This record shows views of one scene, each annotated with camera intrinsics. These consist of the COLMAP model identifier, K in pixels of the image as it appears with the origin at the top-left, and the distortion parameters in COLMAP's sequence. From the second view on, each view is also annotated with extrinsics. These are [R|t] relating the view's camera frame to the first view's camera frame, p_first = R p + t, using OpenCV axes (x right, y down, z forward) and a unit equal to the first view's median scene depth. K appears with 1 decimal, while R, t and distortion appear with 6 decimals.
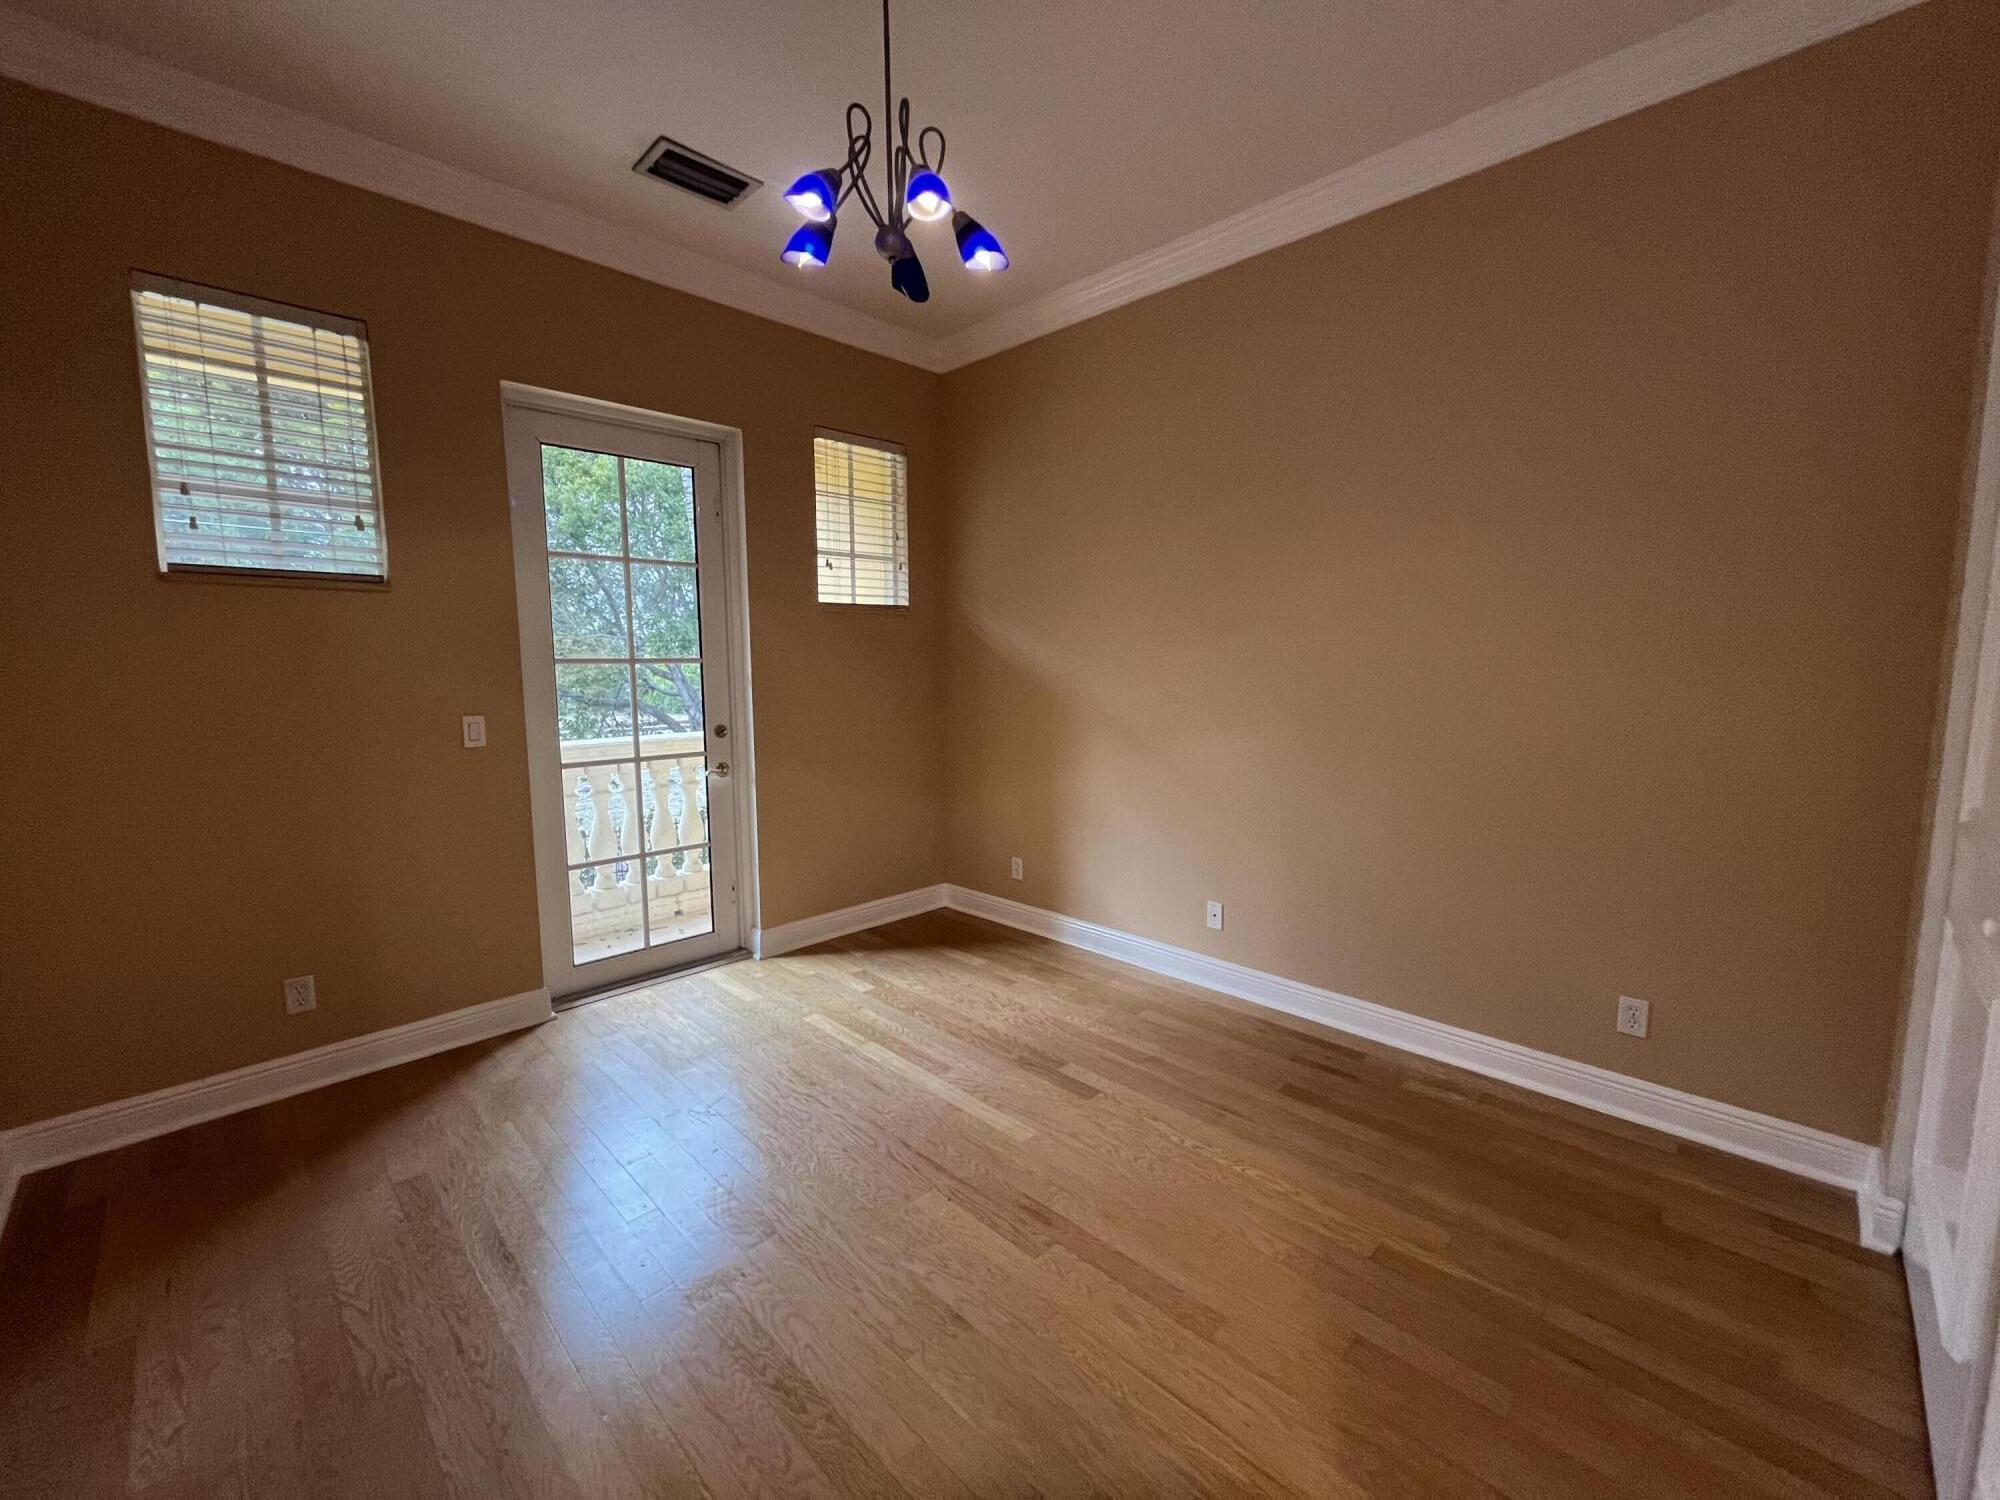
lens RADIAL K [[804.1, 0, 998.1], [0, 804.1, 746.2], [0, 0, 1]] dist [-0.003085, -0.000131]
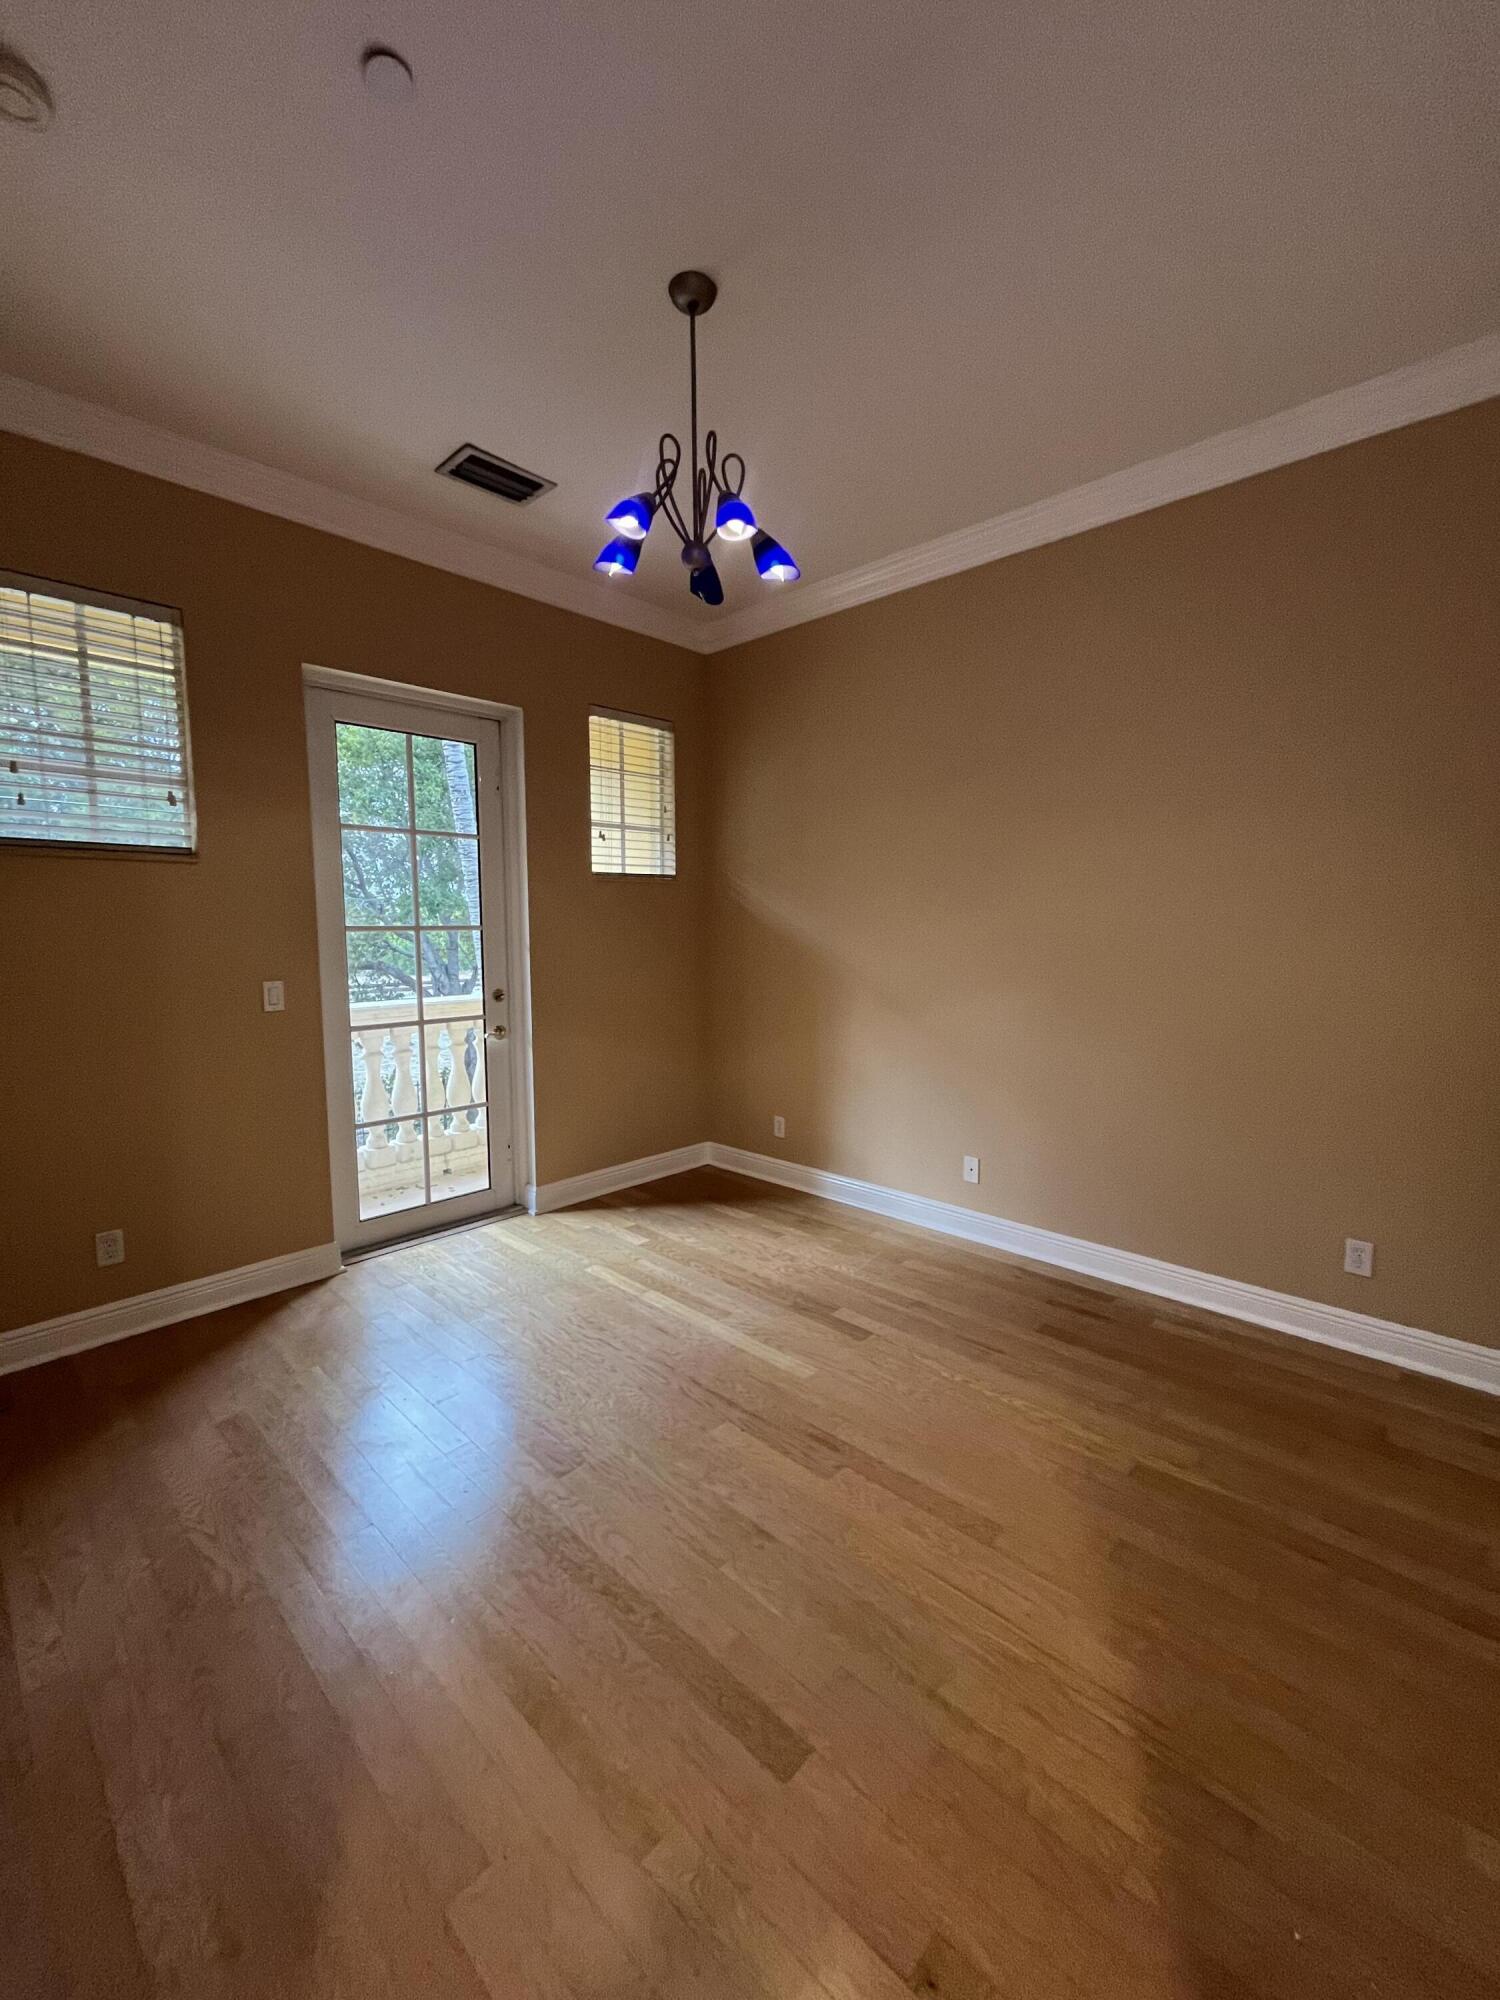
lens RADIAL K [[804.1, 0, 754.9], [0, 804.1, 995.5], [0, 0, 1]] dist [-0.003085, -0.000131]
pose [[0.999642, 0.001166, 0.026717, -0.052964], [-0.000769, 0.999889, -0.014877, -0.003802], [-0.026731, 0.014851, 0.999532, -0.065522]]
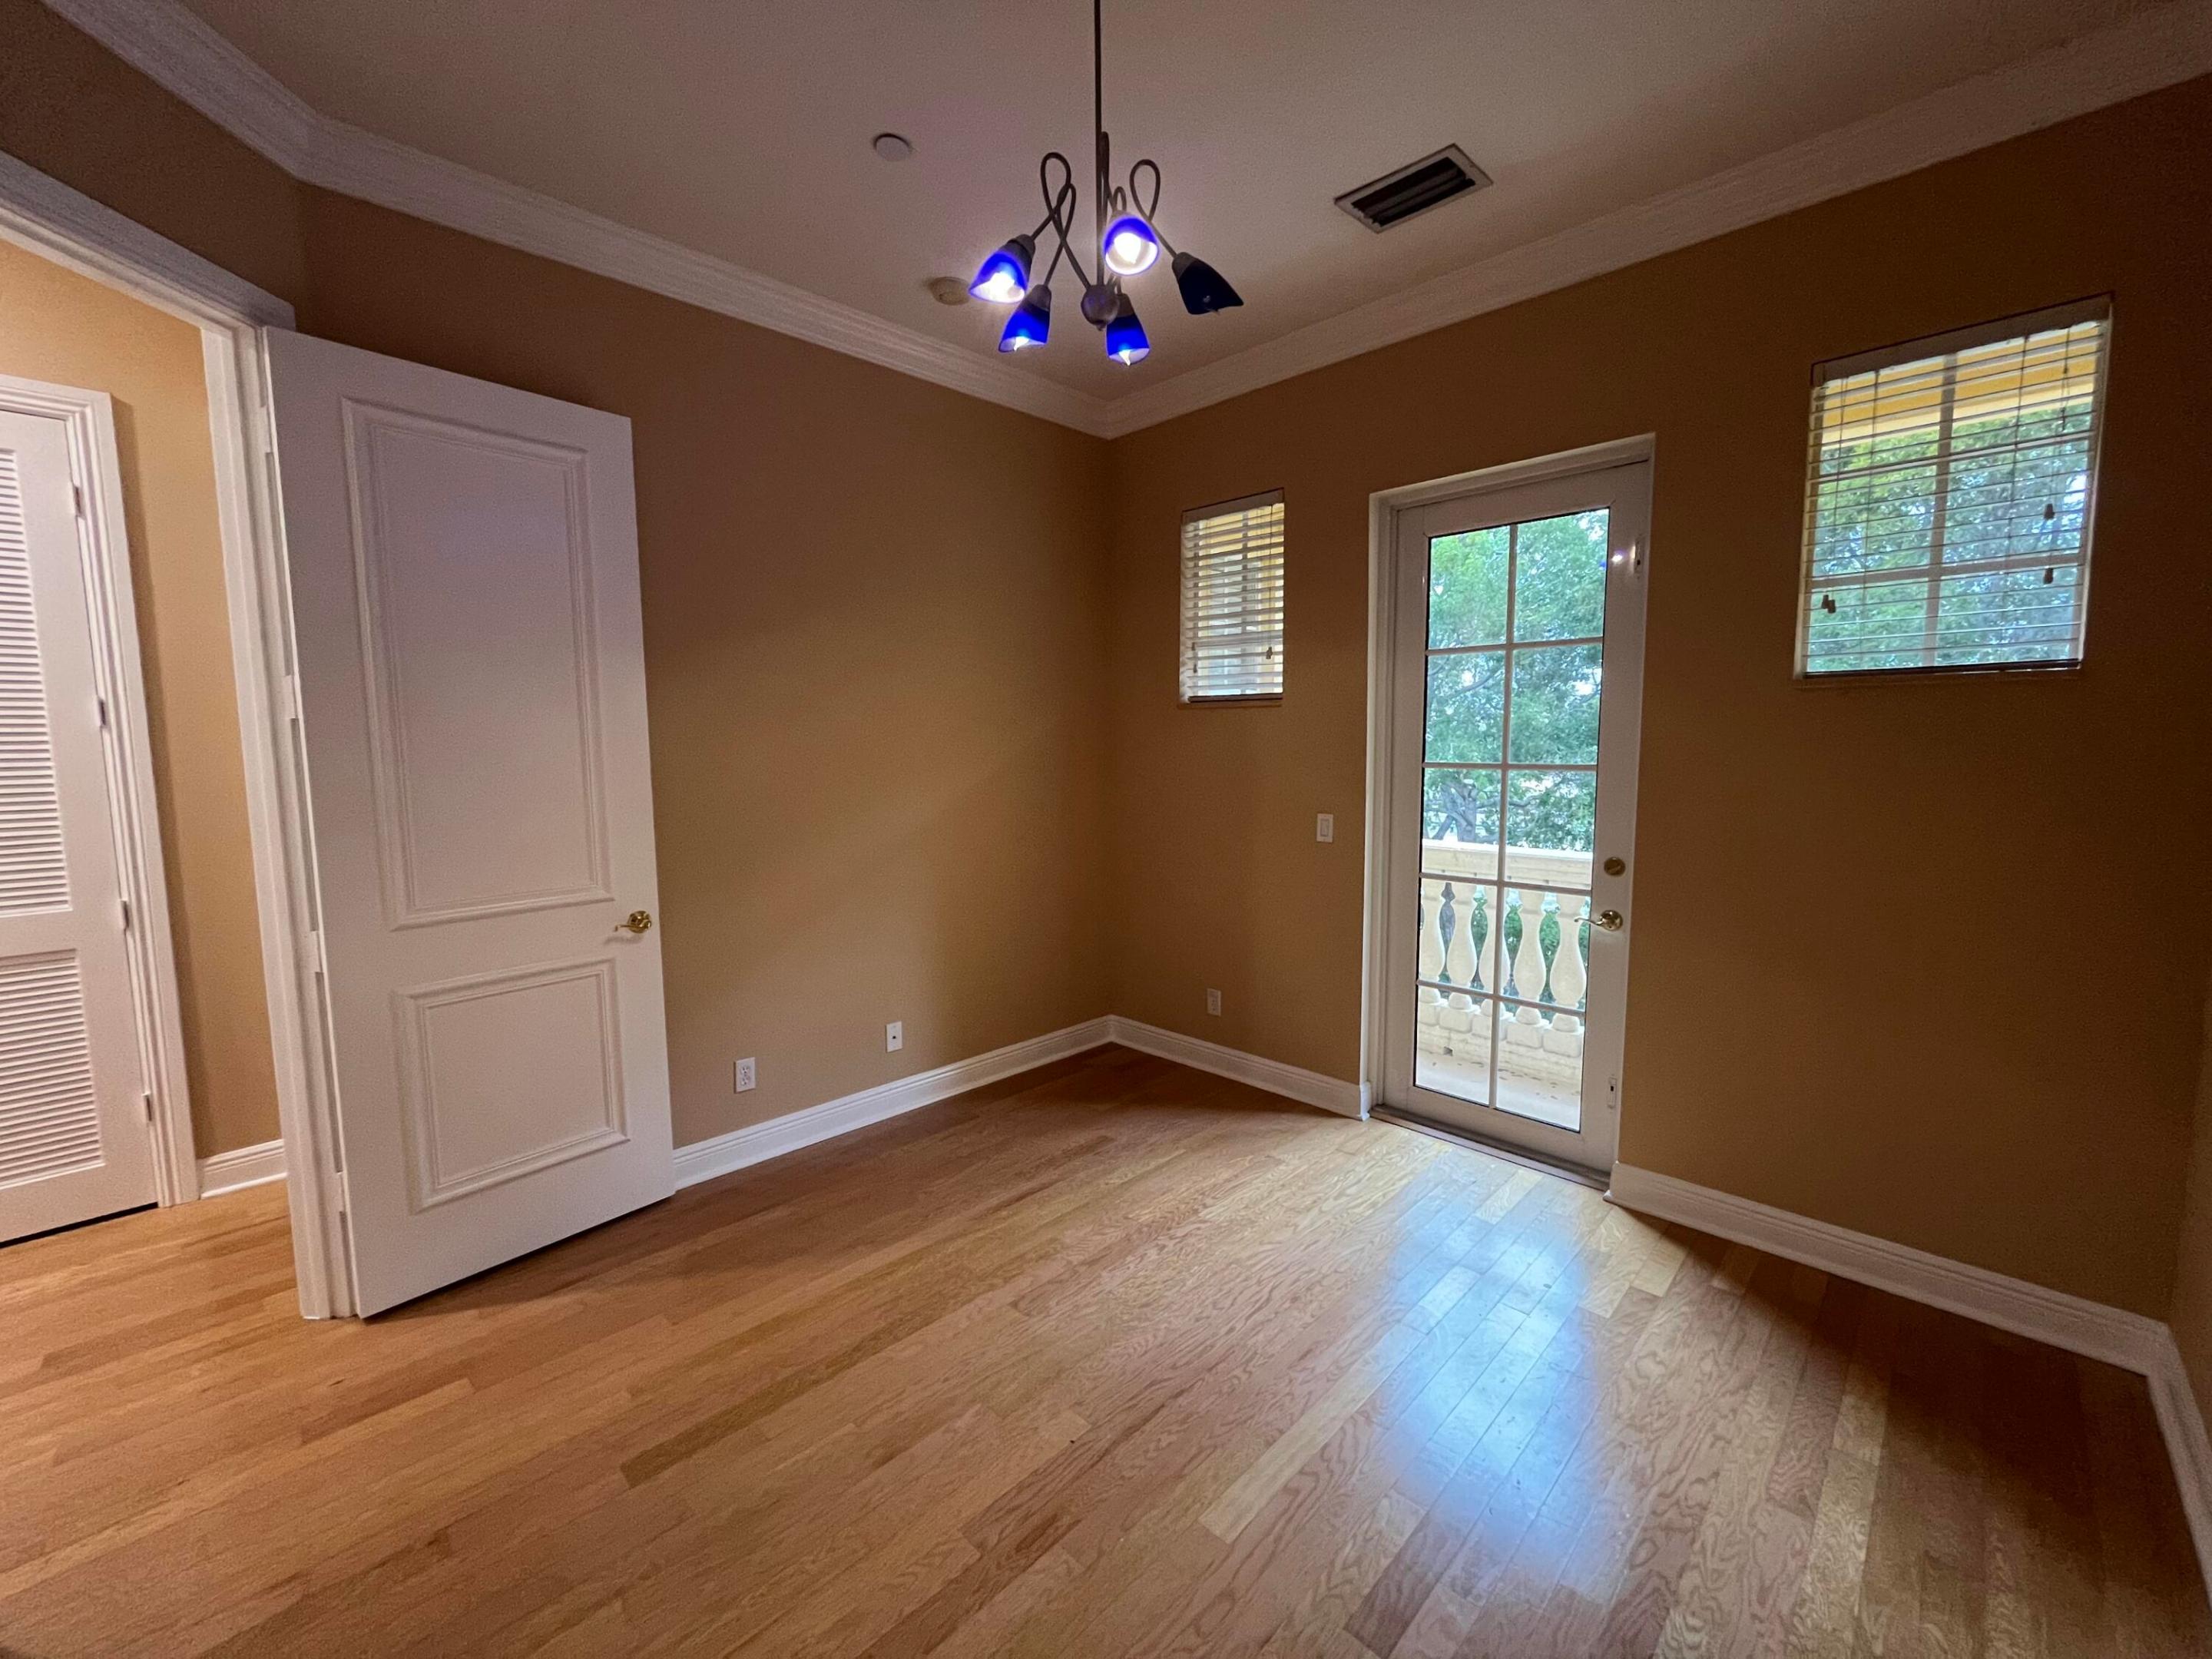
lens RADIAL K [[889.4, 0, 1100.9], [0, 889.4, 824.6], [0, 0, 1]] dist [-0.003085, -0.000131]
pose [[0.006385, 0.100801, -0.994886, 0.563821], [-0.101719, 0.989811, 0.099634, -0.114052], [0.994793, 0.100563, 0.016574, 0.681971]]
